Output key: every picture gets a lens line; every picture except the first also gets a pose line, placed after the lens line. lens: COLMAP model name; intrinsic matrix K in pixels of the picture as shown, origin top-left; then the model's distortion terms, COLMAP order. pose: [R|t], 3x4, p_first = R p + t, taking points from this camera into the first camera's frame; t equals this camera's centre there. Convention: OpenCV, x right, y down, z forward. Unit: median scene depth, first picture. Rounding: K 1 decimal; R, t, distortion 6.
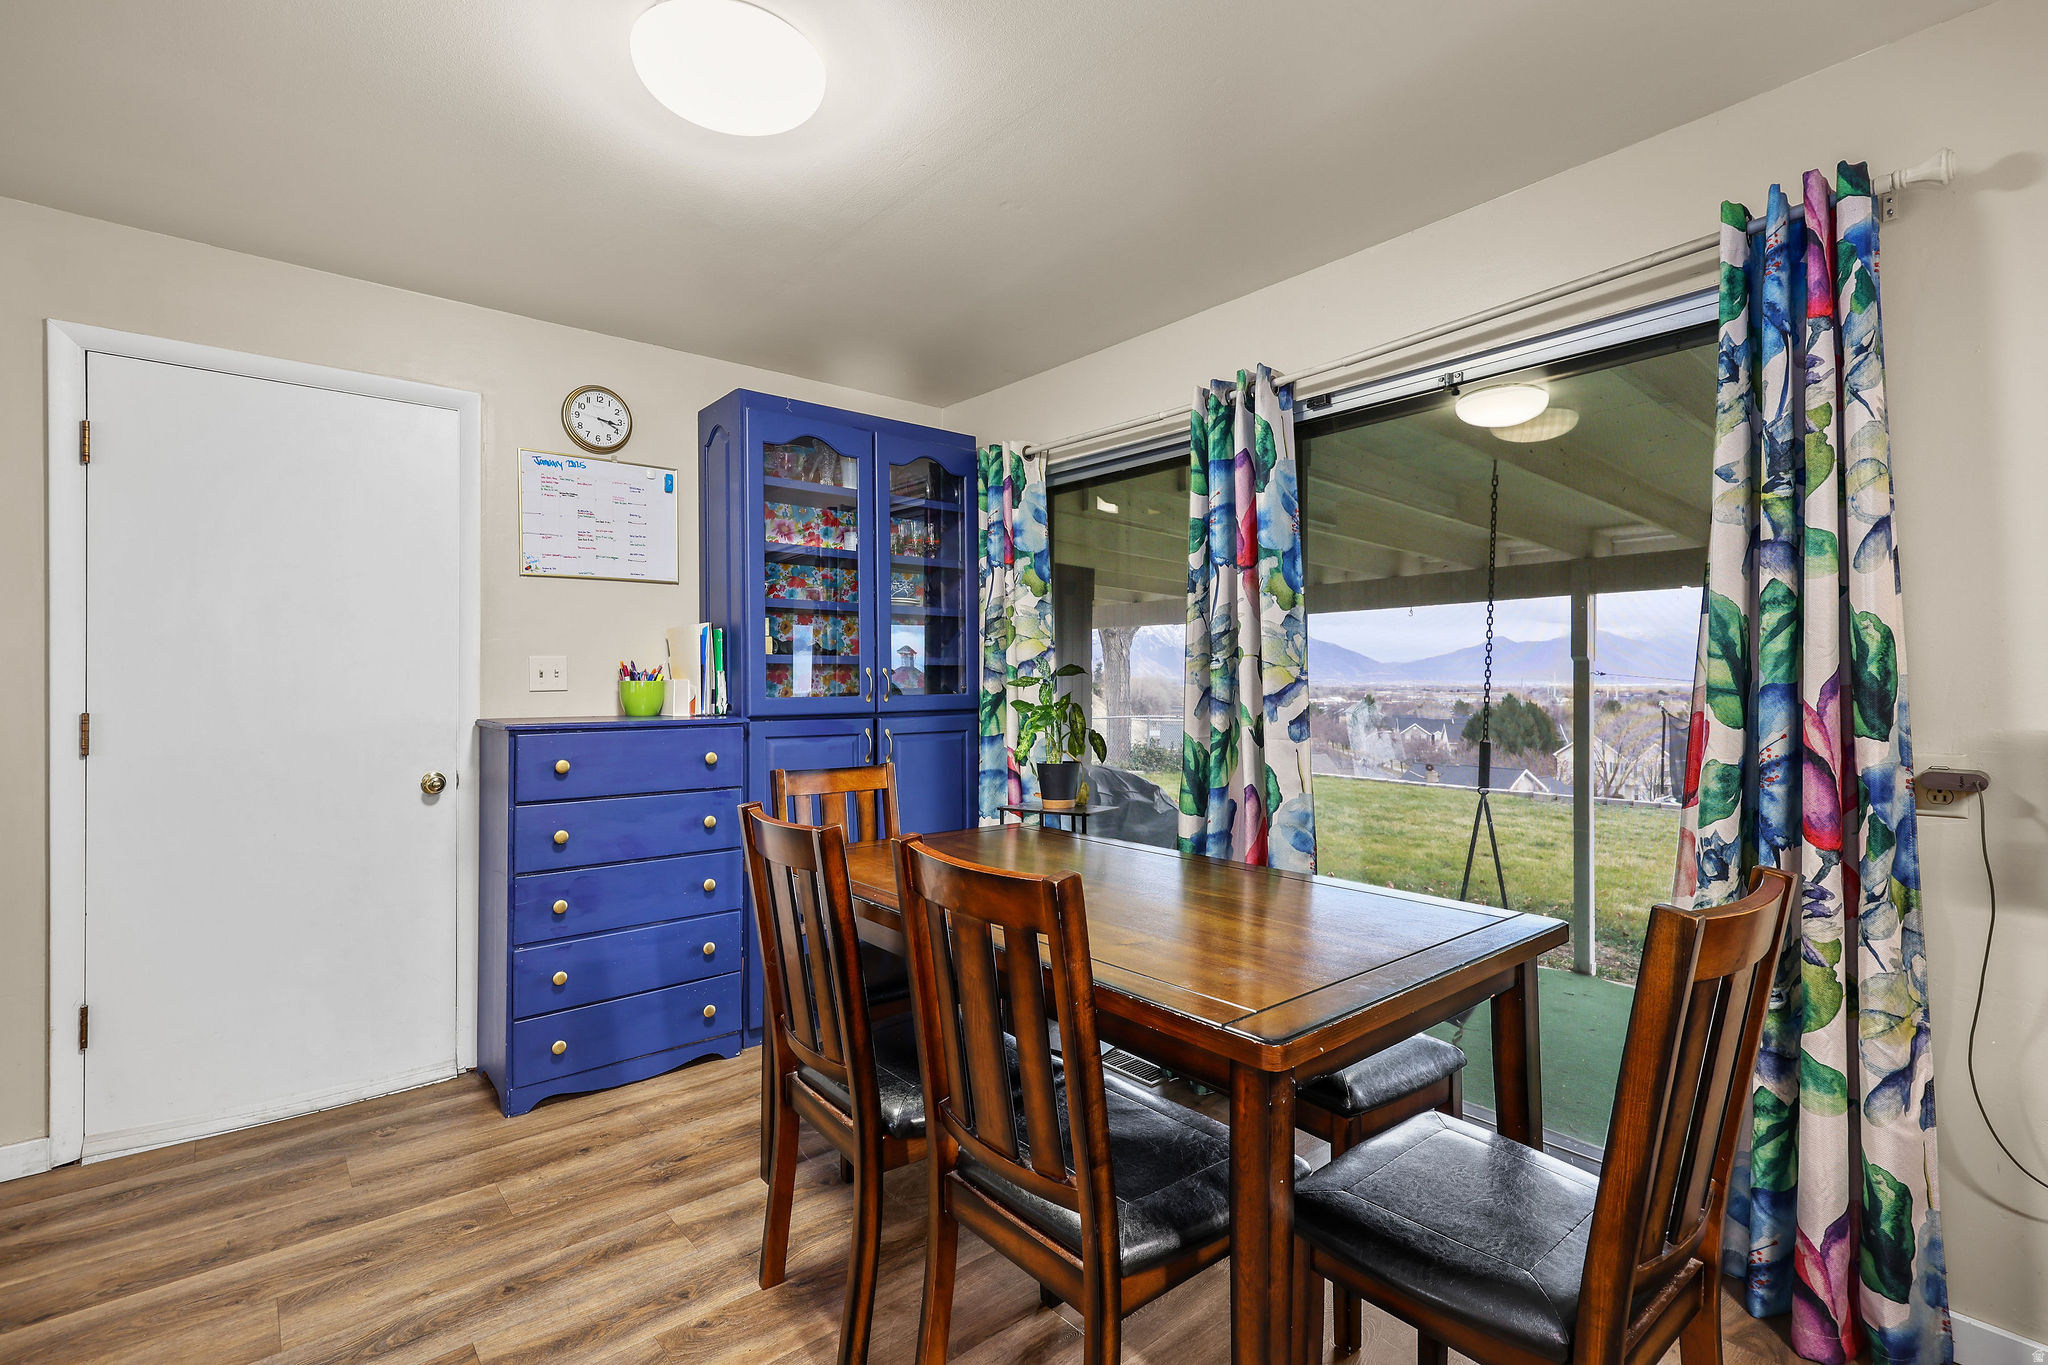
lens RADIAL K [[937.0, 0, 1015.6], [0, 937.0, 671.2], [0, 0, 1]] dist [0.006741, -0.001366]
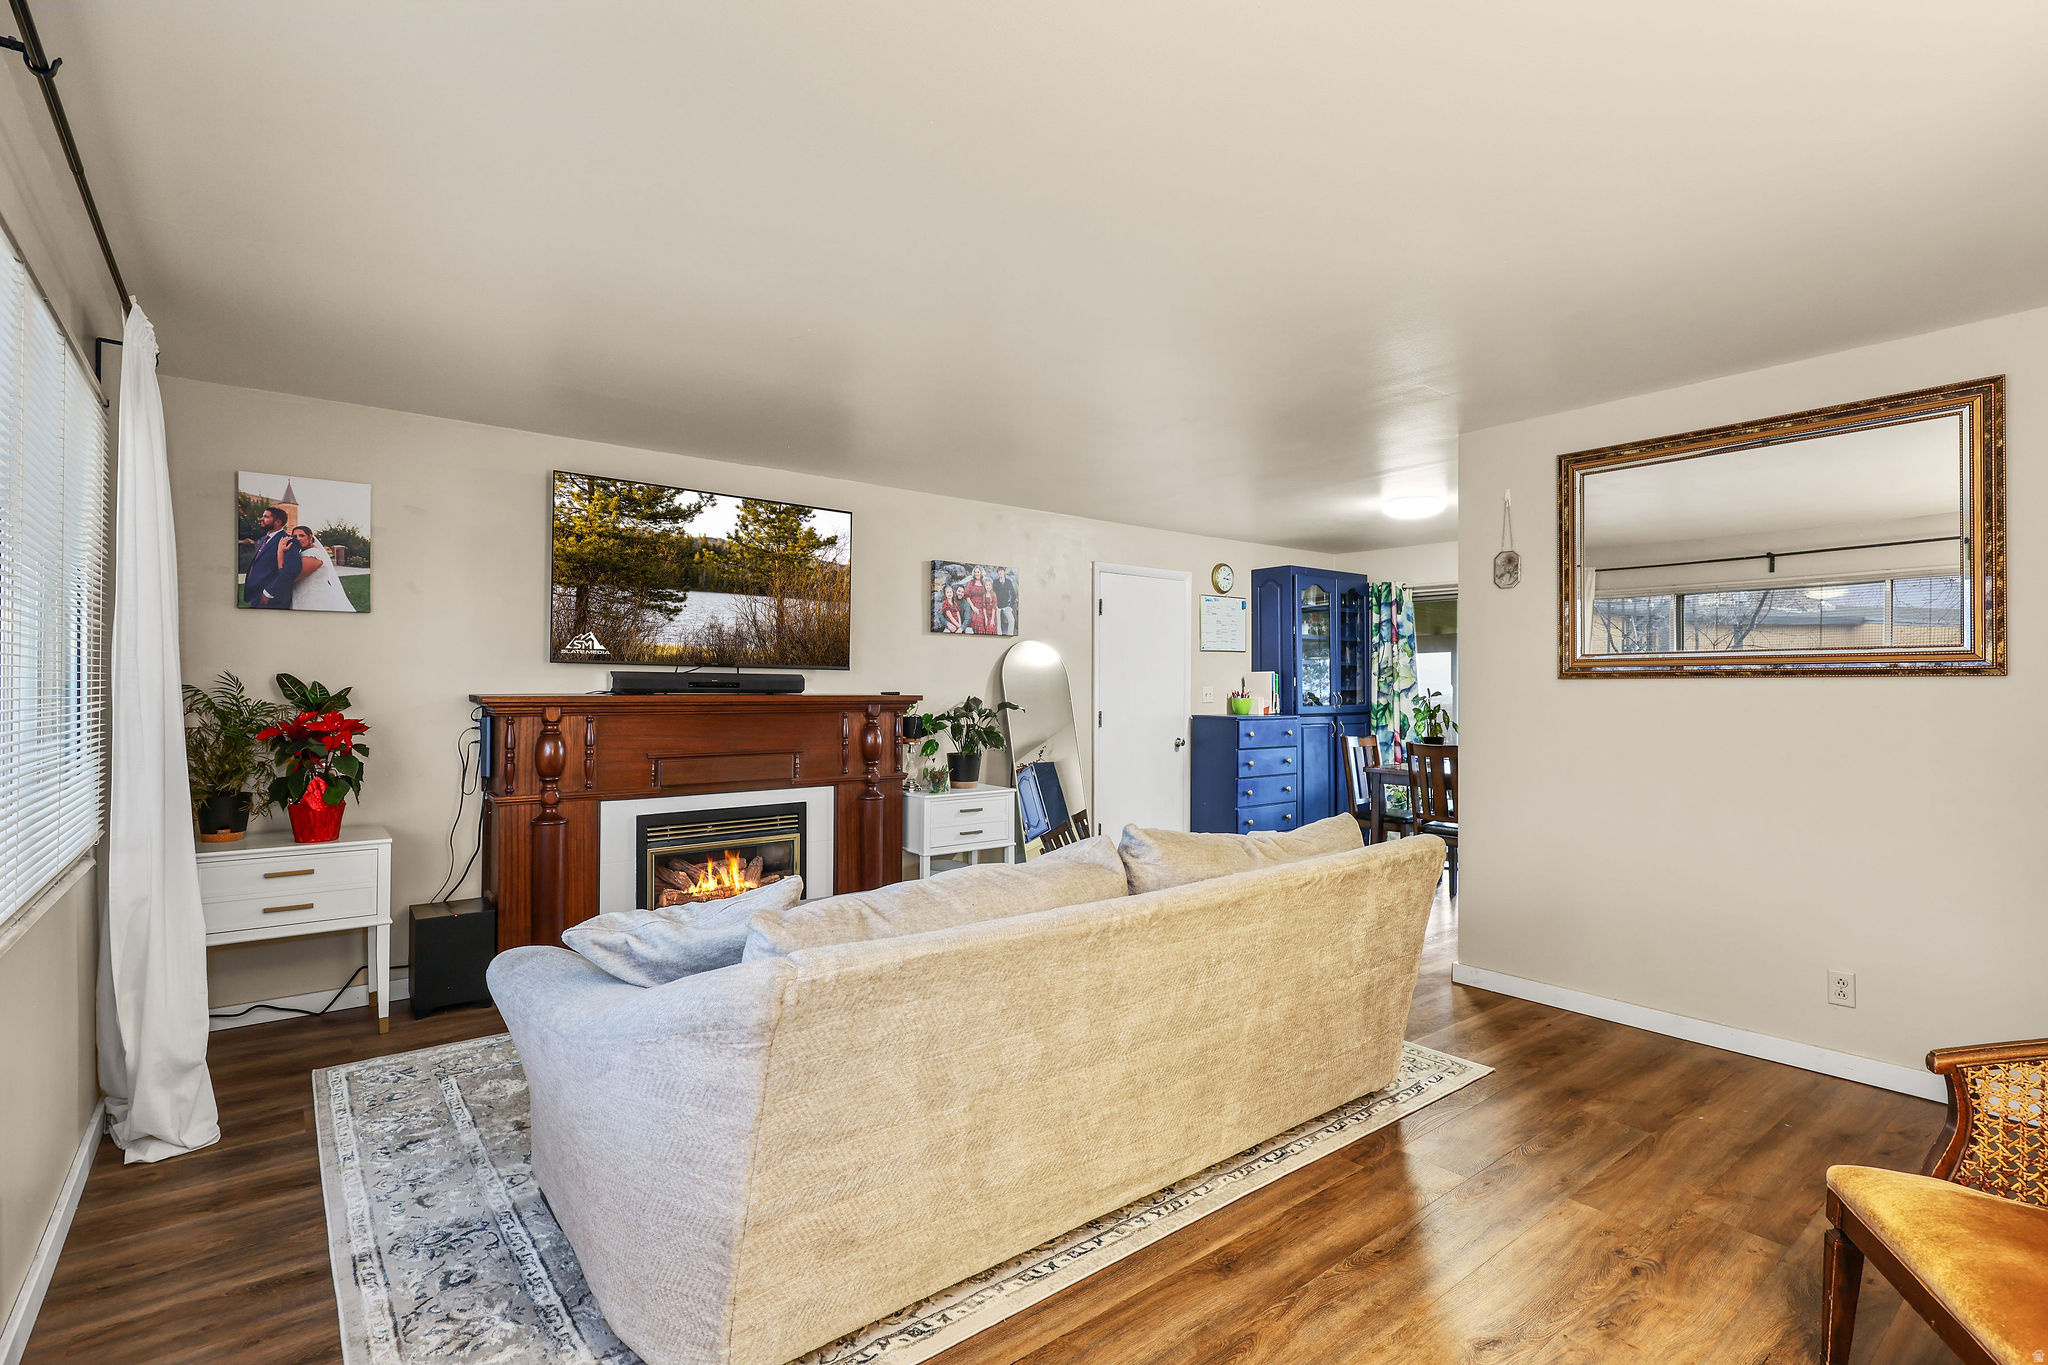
lens RADIAL K [[998.2, 0, 1017.9], [0, 998.2, 667.4], [0, 0, 1]] dist [0.009694, -0.002177]
pose [[0.999583, 0.004300, -0.028537, -0.771853], [-0.004623, 0.999926, -0.011258, -0.029475], [0.028486, 0.011385, 0.999529, -1.211424]]
